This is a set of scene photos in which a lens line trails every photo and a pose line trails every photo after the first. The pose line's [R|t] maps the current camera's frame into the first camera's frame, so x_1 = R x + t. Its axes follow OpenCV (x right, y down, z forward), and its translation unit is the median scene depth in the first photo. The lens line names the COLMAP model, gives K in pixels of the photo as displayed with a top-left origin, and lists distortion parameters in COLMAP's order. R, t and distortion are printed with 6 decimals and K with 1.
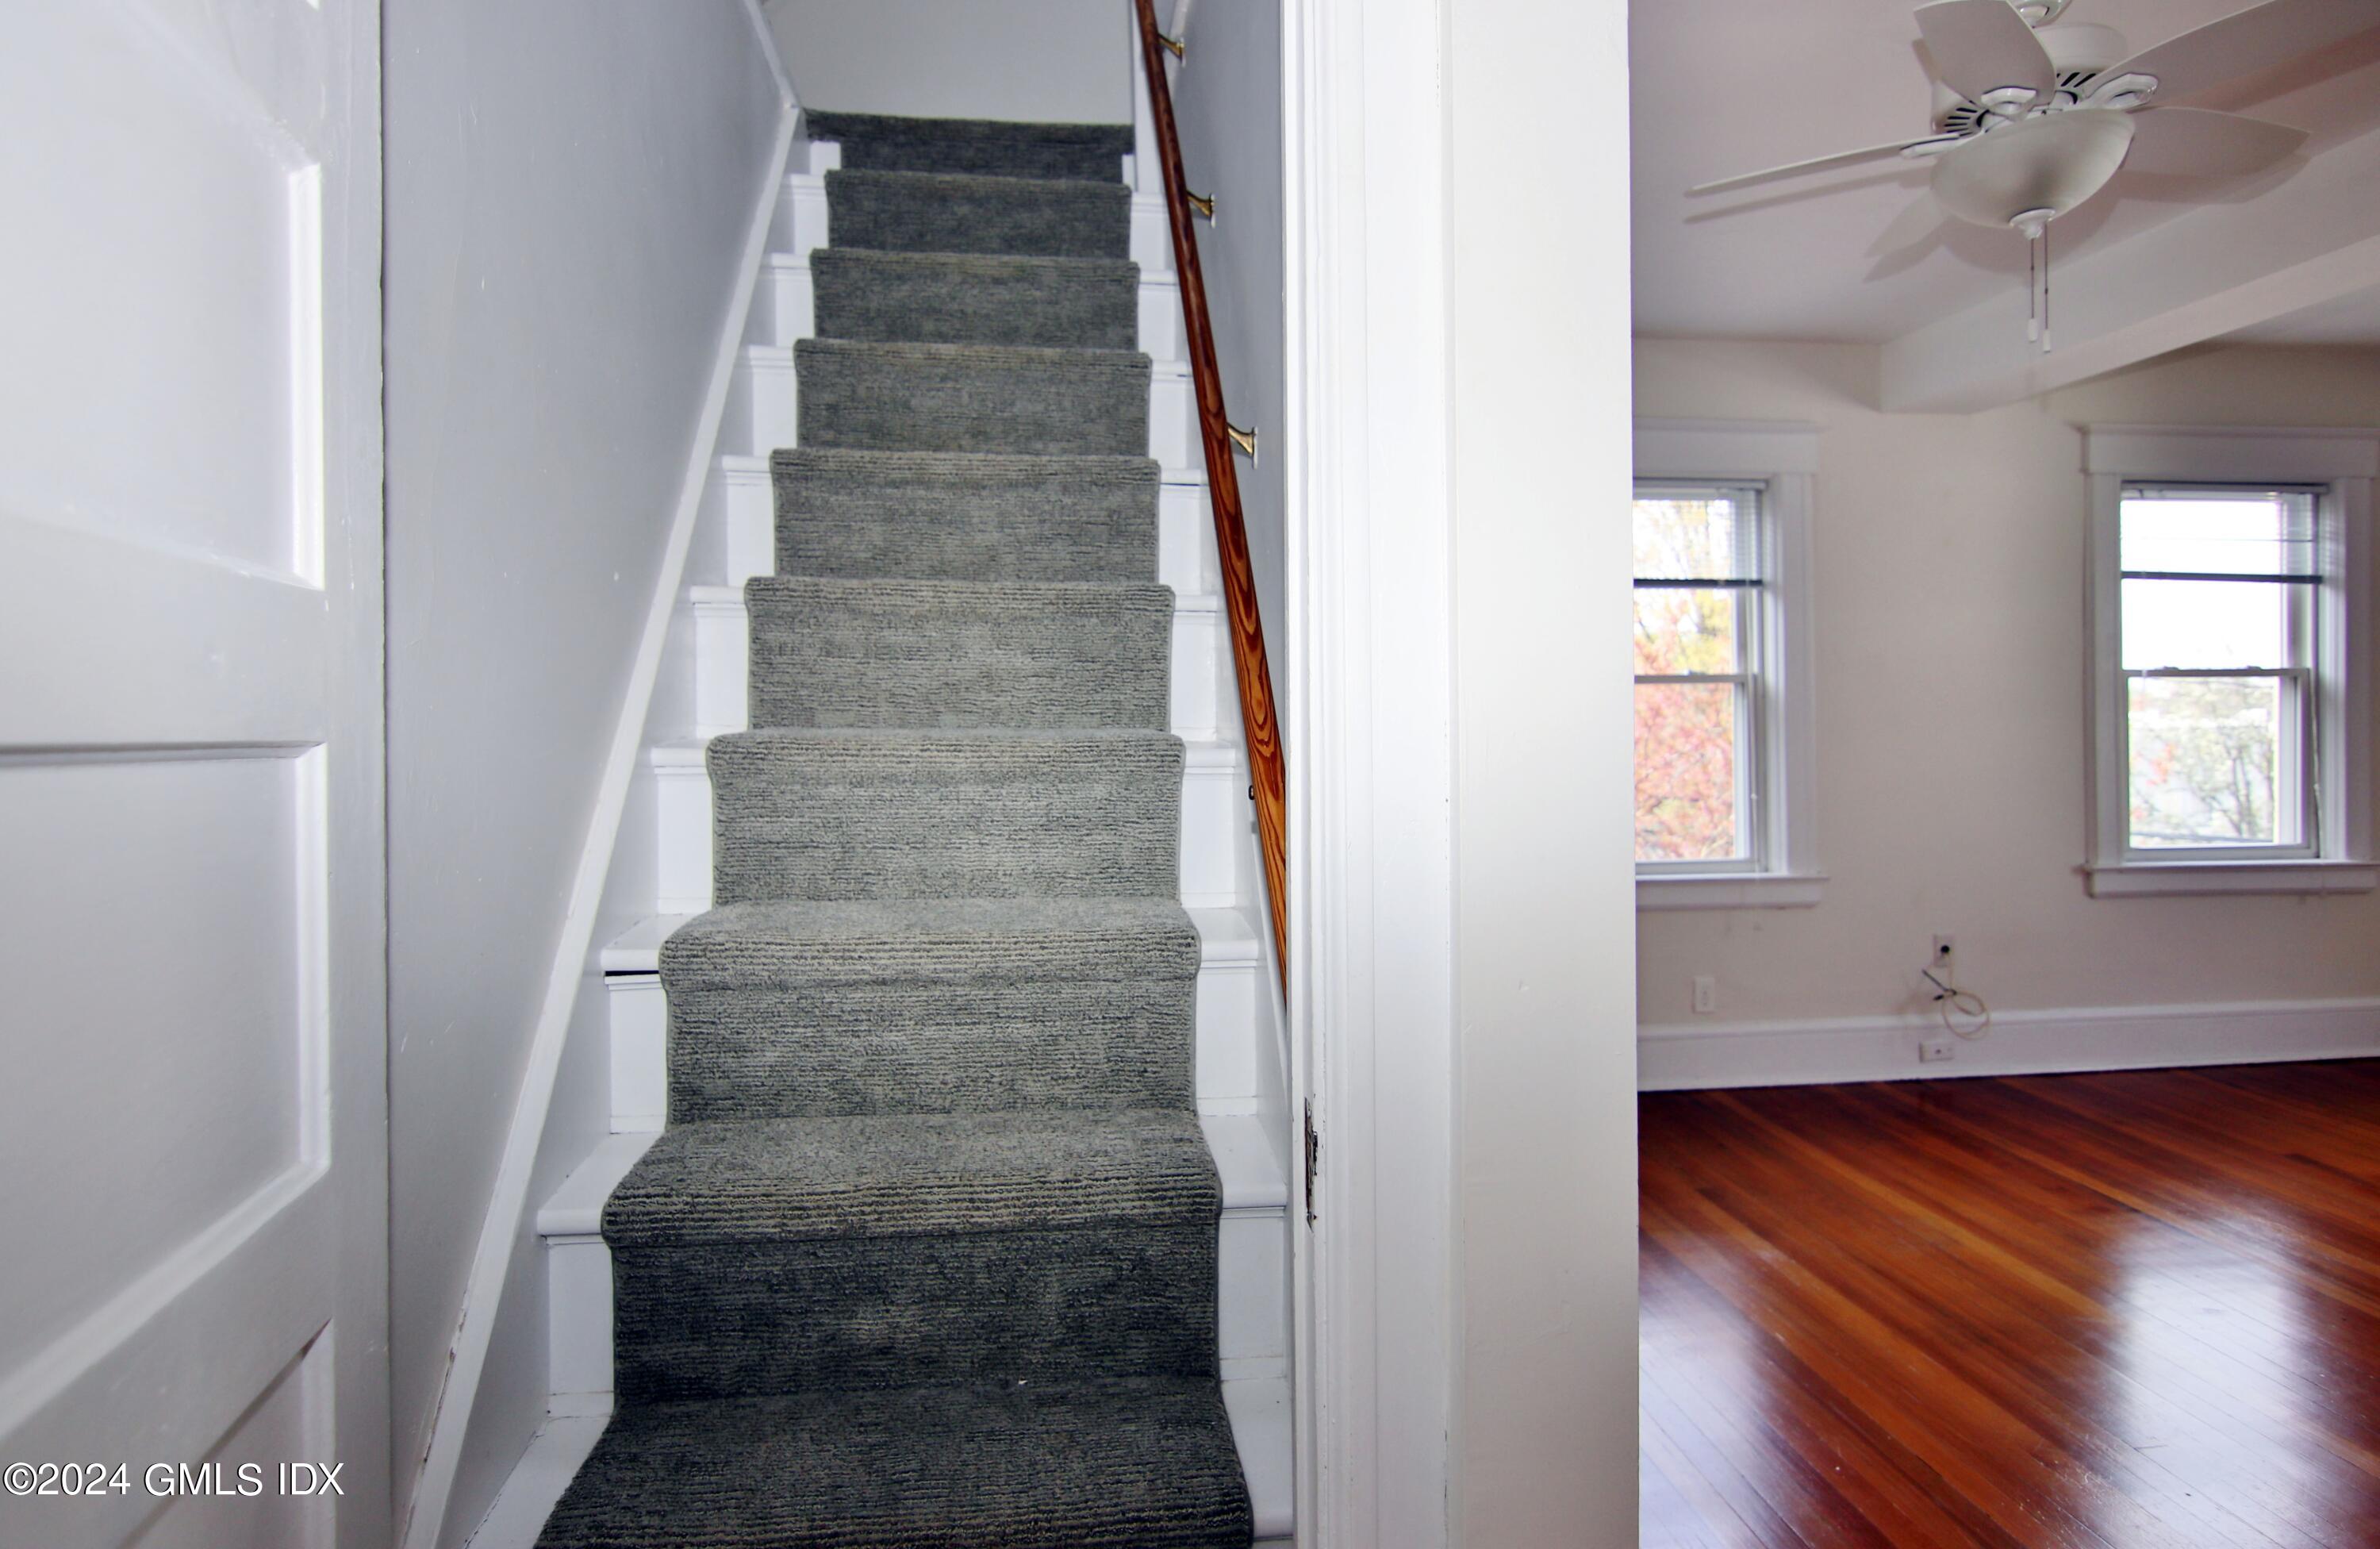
lens RADIAL K [[1249.9, 0, 1212.1], [0, 1249.9, 730.7], [0, 0, 1]] dist [-0.001824, 0.007143]
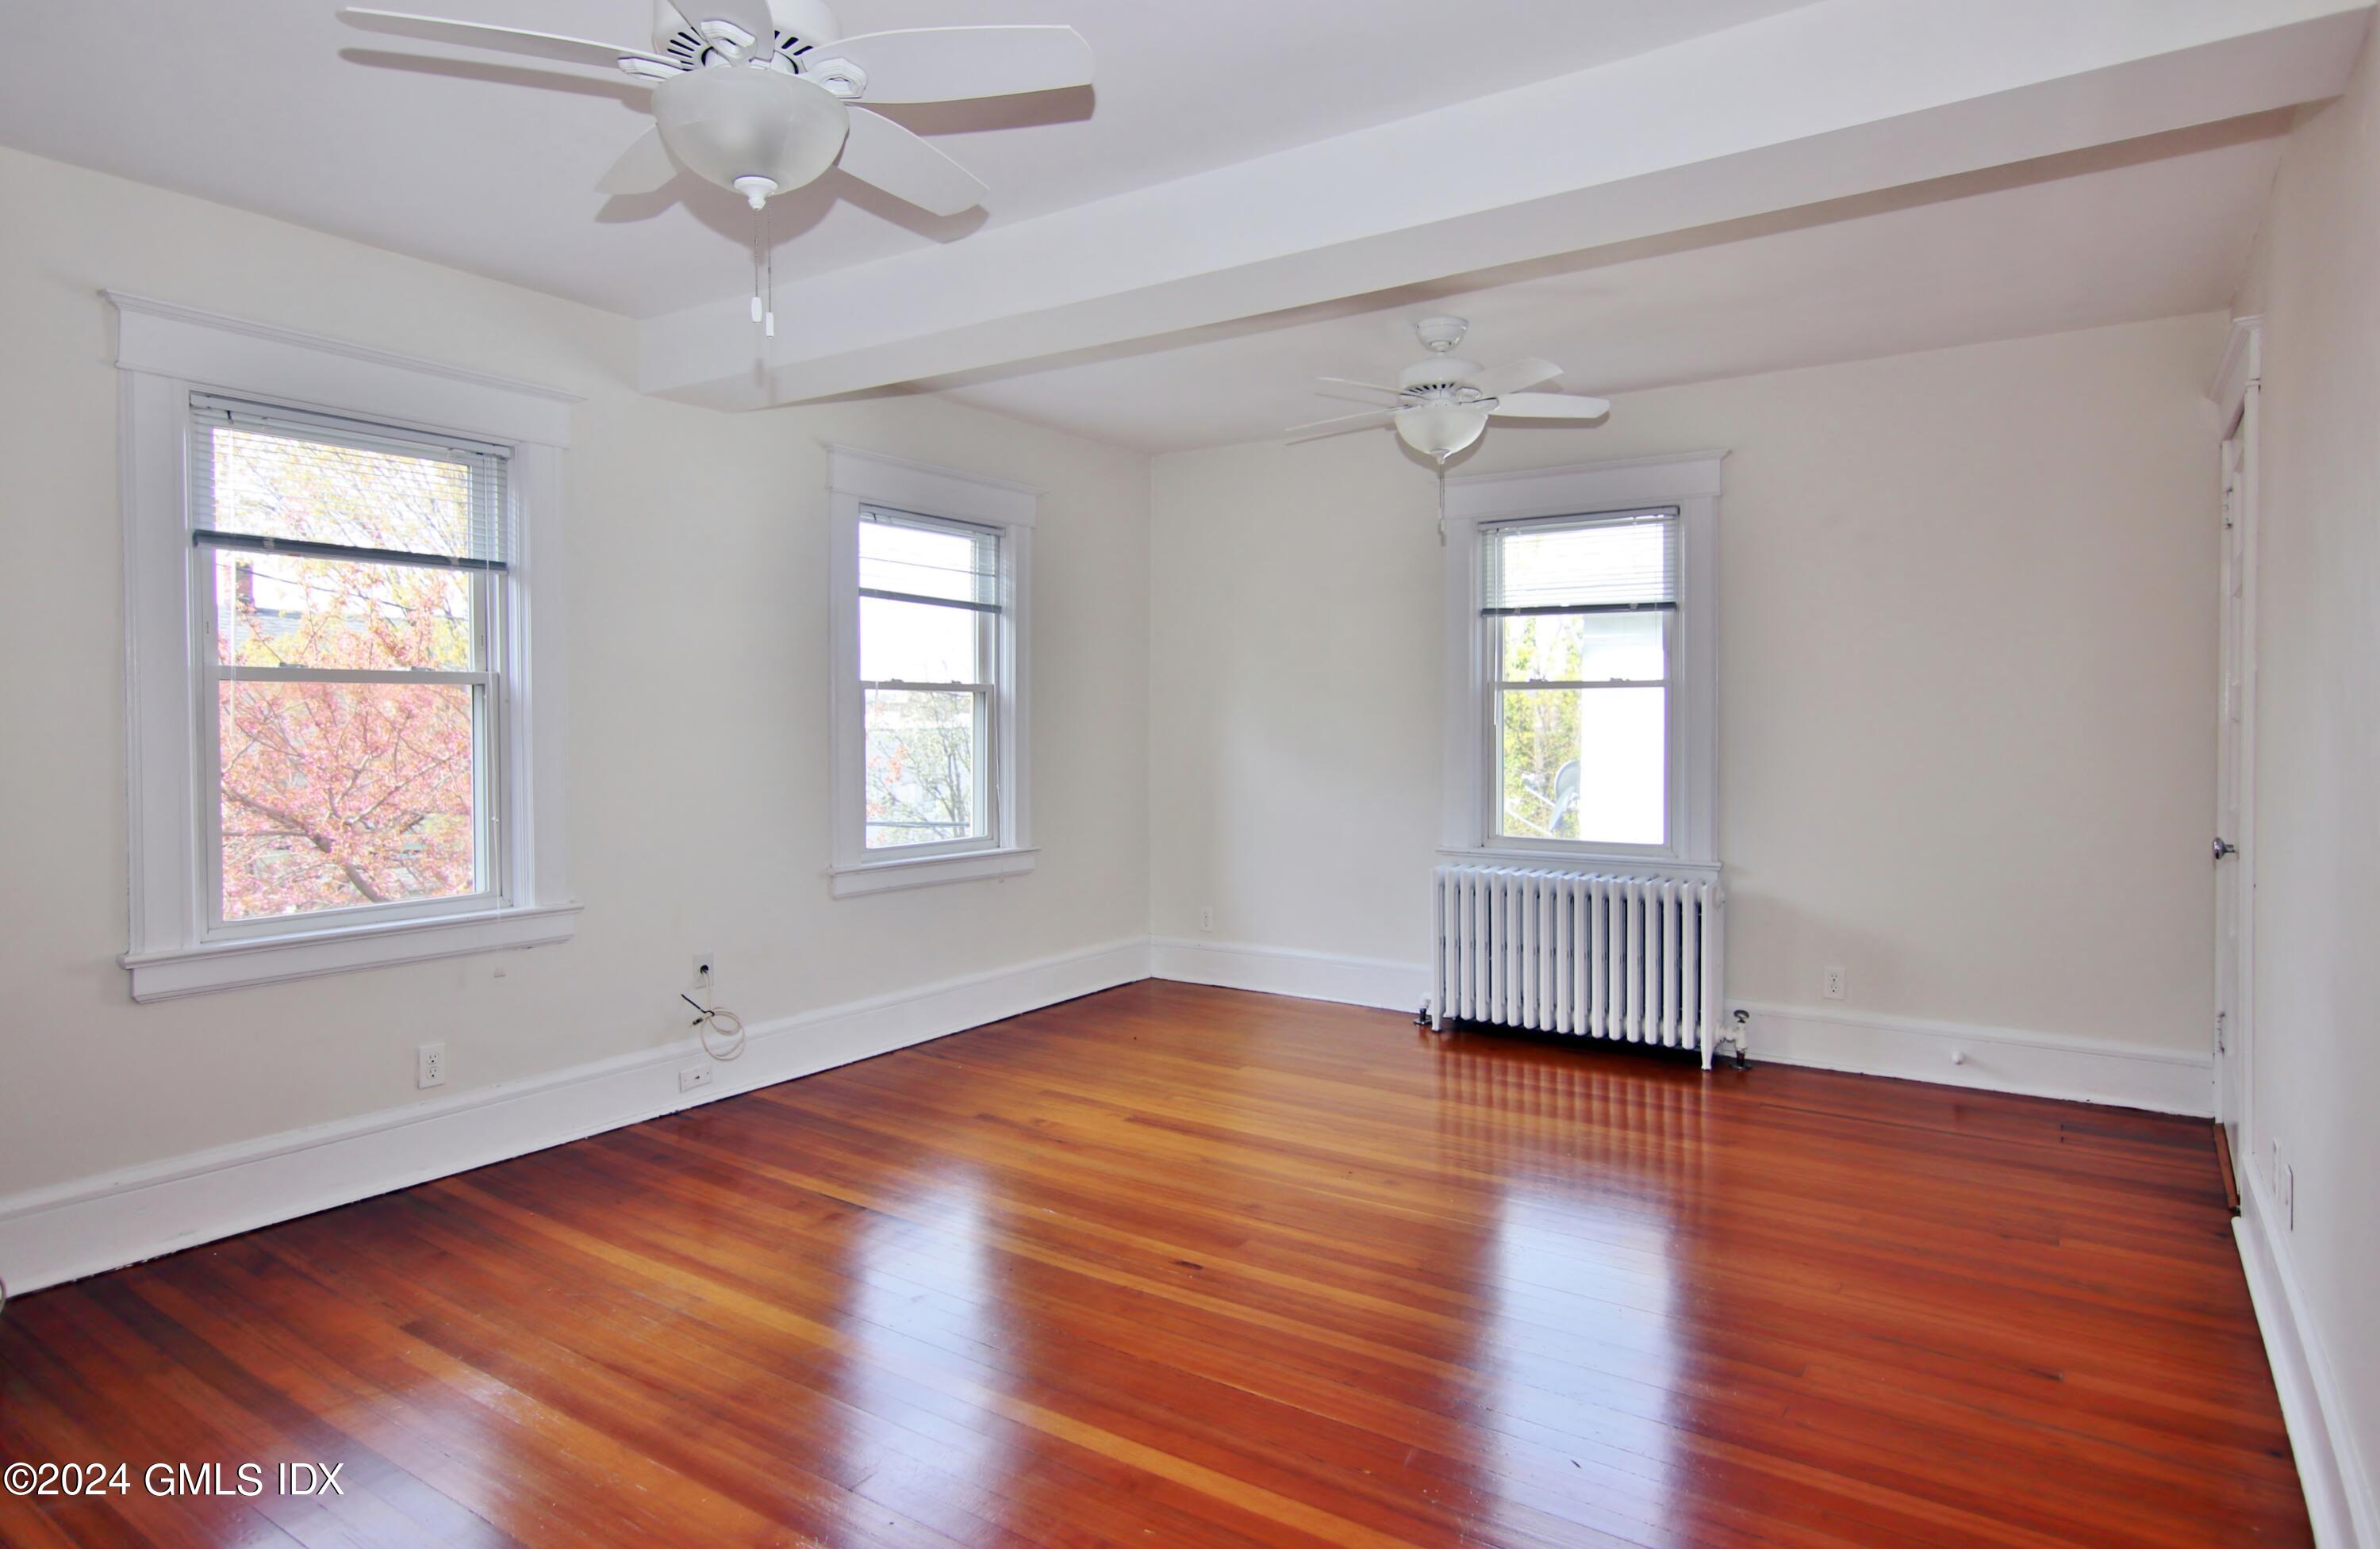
lens RADIAL K [[1310.6, 0, 1171.0], [0, 1310.6, 729.8], [0, 0, 1]] dist [-0.002762, 0.000055]
pose [[0.659358, 0.001252, 0.751828, 0.069980], [0.000185, 0.999998, -0.001827, -0.005882], [-0.751829, 0.001344, 0.659357, 0.073902]]
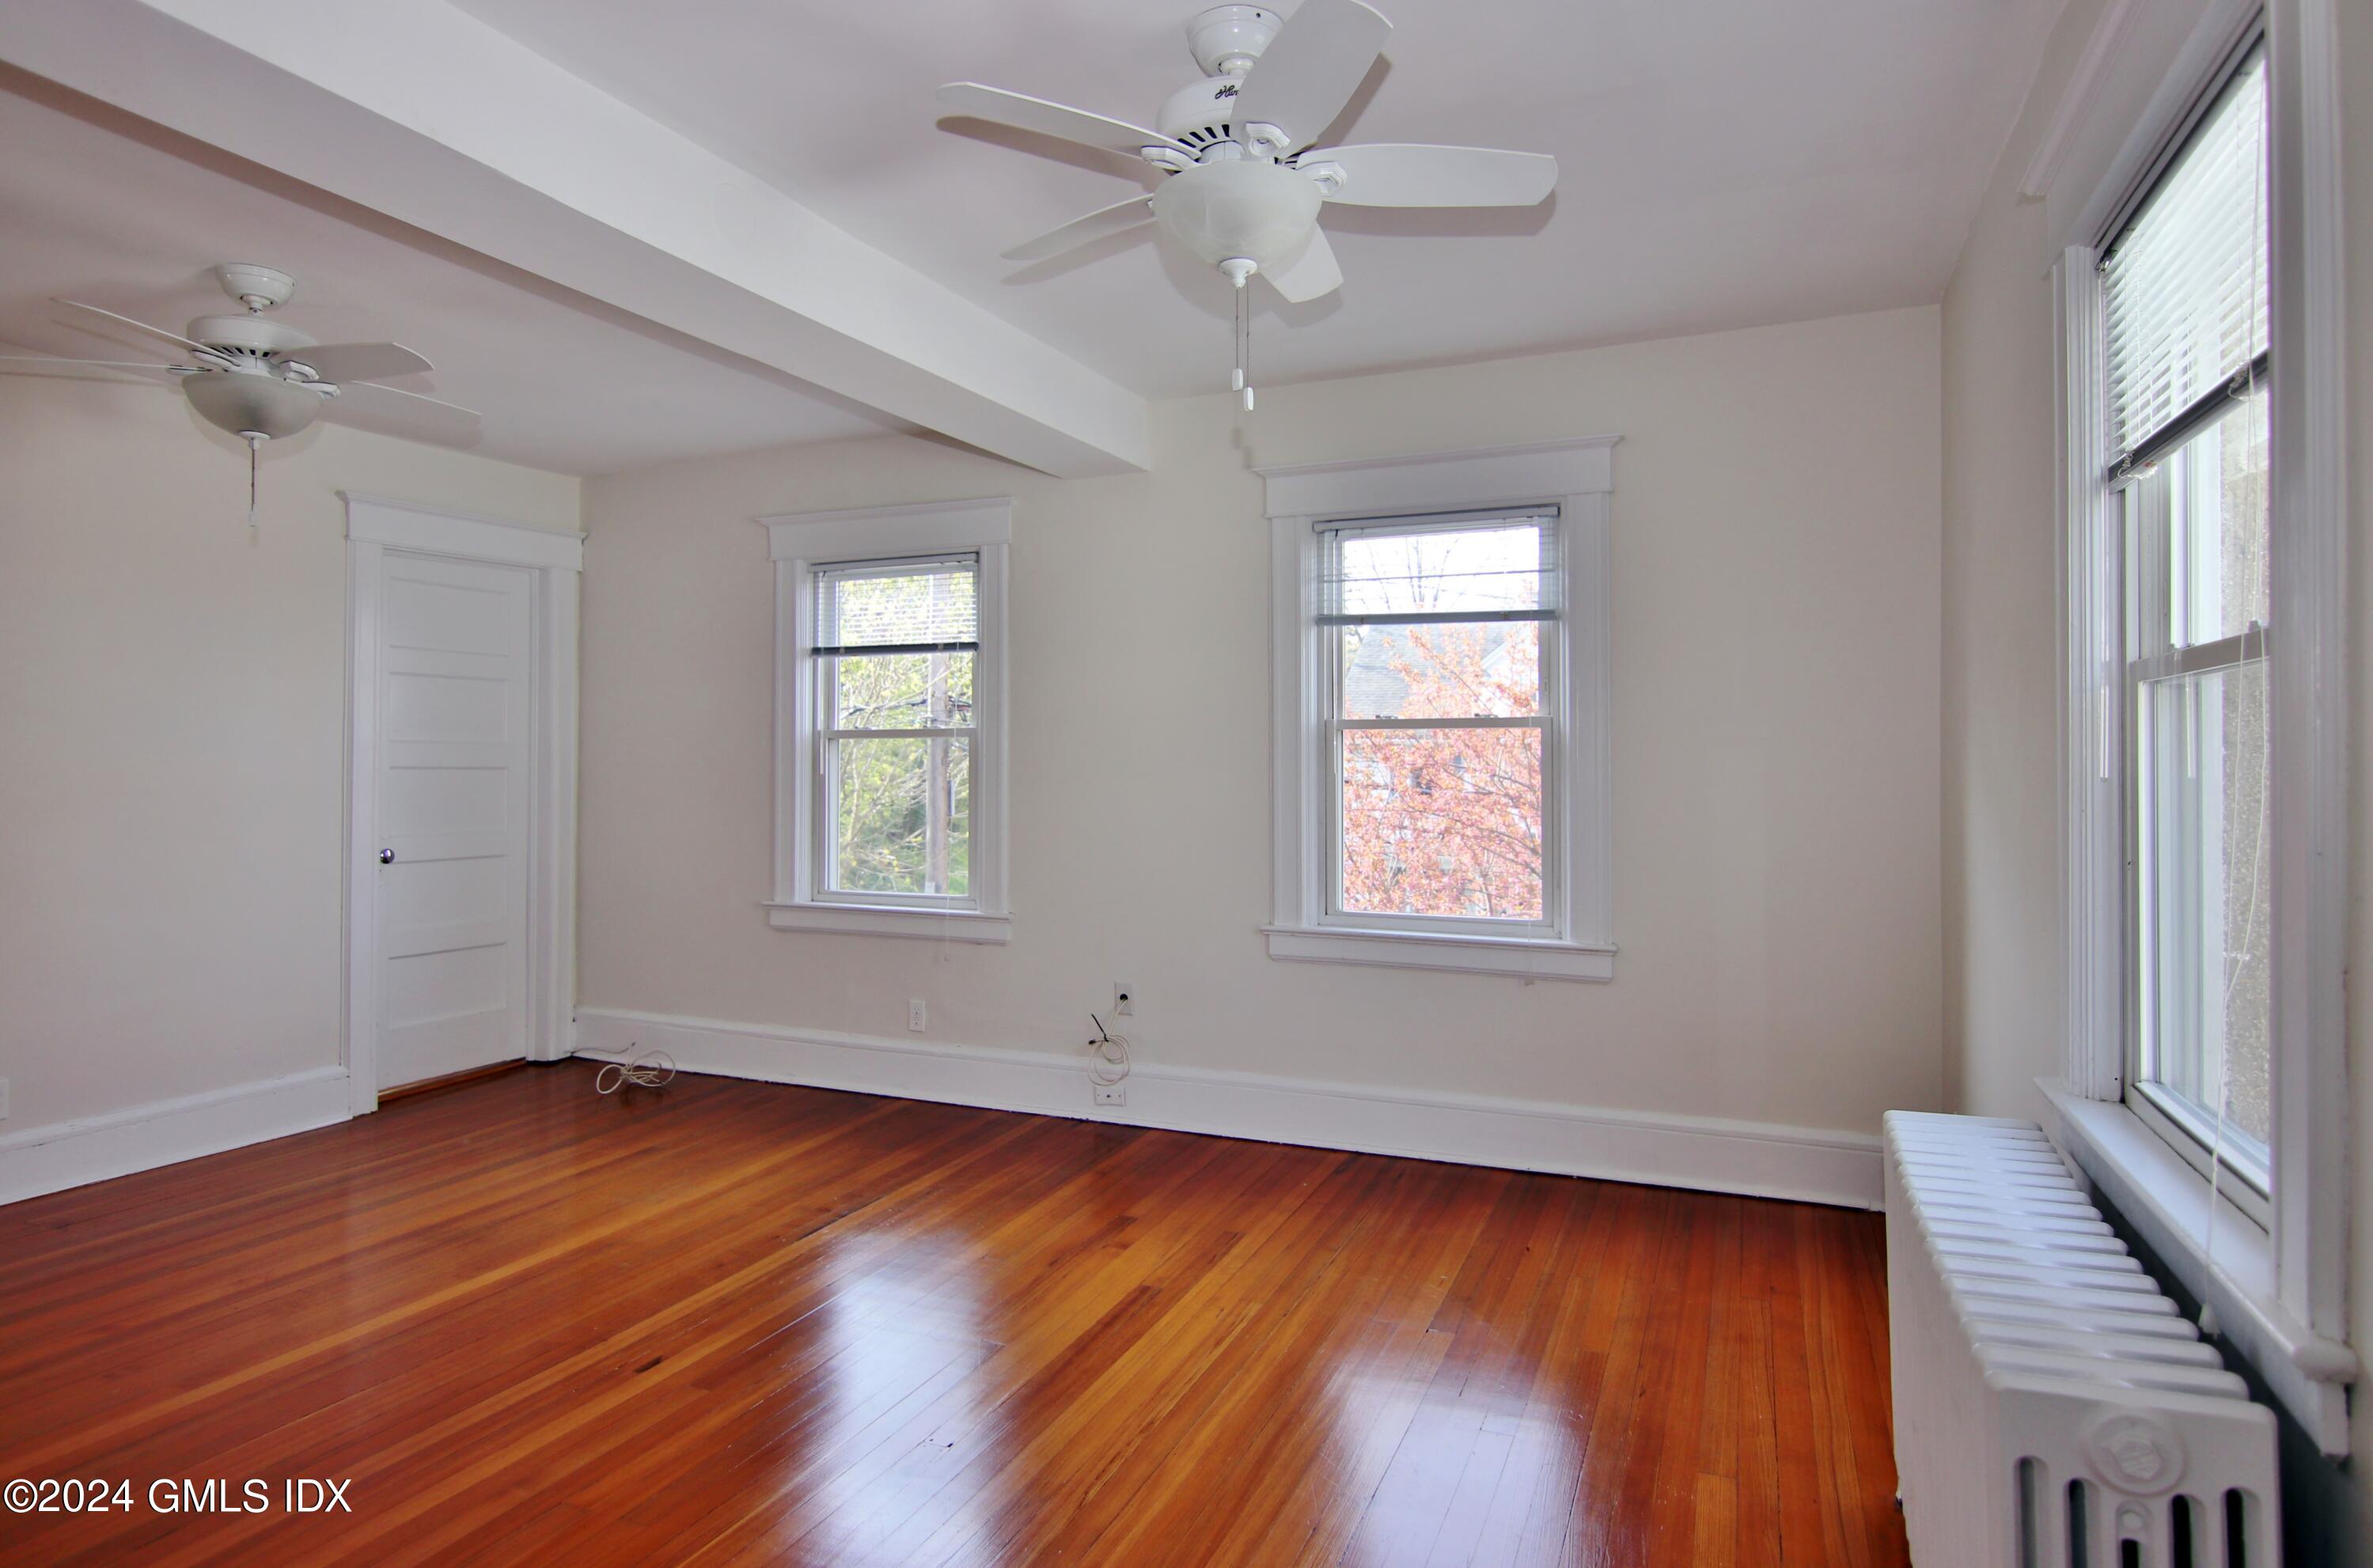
lens RADIAL K [[1296.0, 0, 1220.5], [0, 1296.0, 769.8], [0, 0, 1]] dist [-0.014977, 0.001860]
pose [[0.874694, 0.010146, -0.484568, 1.184806], [-0.009820, 0.999947, 0.003212, -0.015348], [0.484575, 0.001949, 0.874747, 0.116669]]
